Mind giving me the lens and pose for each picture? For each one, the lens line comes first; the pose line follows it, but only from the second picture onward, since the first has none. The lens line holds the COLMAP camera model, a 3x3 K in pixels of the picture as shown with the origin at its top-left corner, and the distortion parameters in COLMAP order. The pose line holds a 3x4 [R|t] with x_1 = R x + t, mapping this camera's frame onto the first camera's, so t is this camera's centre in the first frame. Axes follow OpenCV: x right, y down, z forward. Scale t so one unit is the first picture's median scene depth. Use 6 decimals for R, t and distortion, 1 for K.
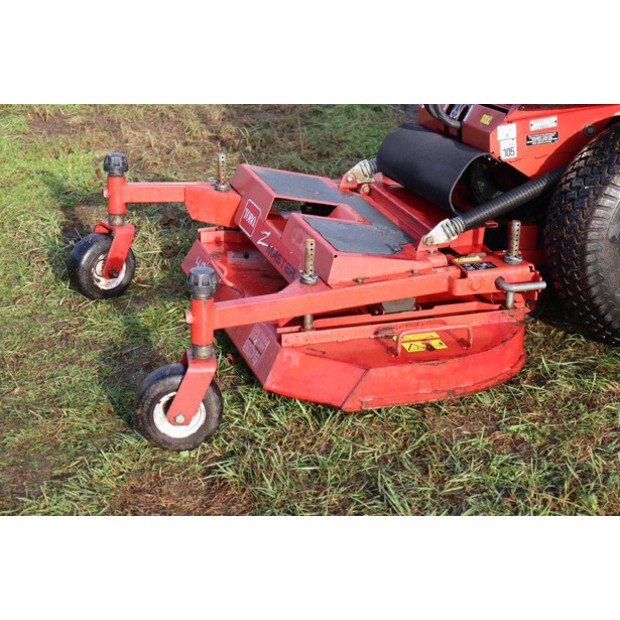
lens RADIAL K [[1373.3, 0, 312.1], [0, 1373.3, 308.6], [0, 0, 1]] dist [0.358905, 0.000000]
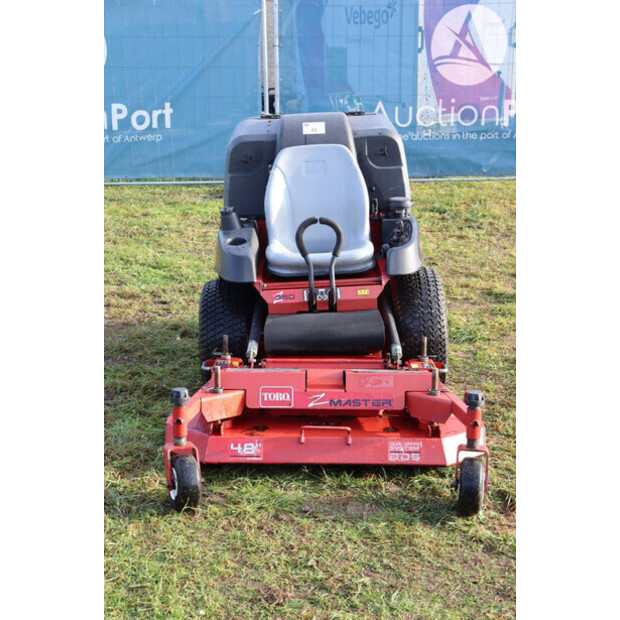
lens RADIAL K [[1078.2, 0, 311.1], [0, 1078.2, 311.4], [0, 0, 1]] dist [0.197454, 0.000000]
pose [[0.309620, -0.197021, 0.930225, -1.147238], [0.329881, 0.939794, 0.089249, -0.258284], [-0.891804, 0.279230, 0.355973, 0.609383]]
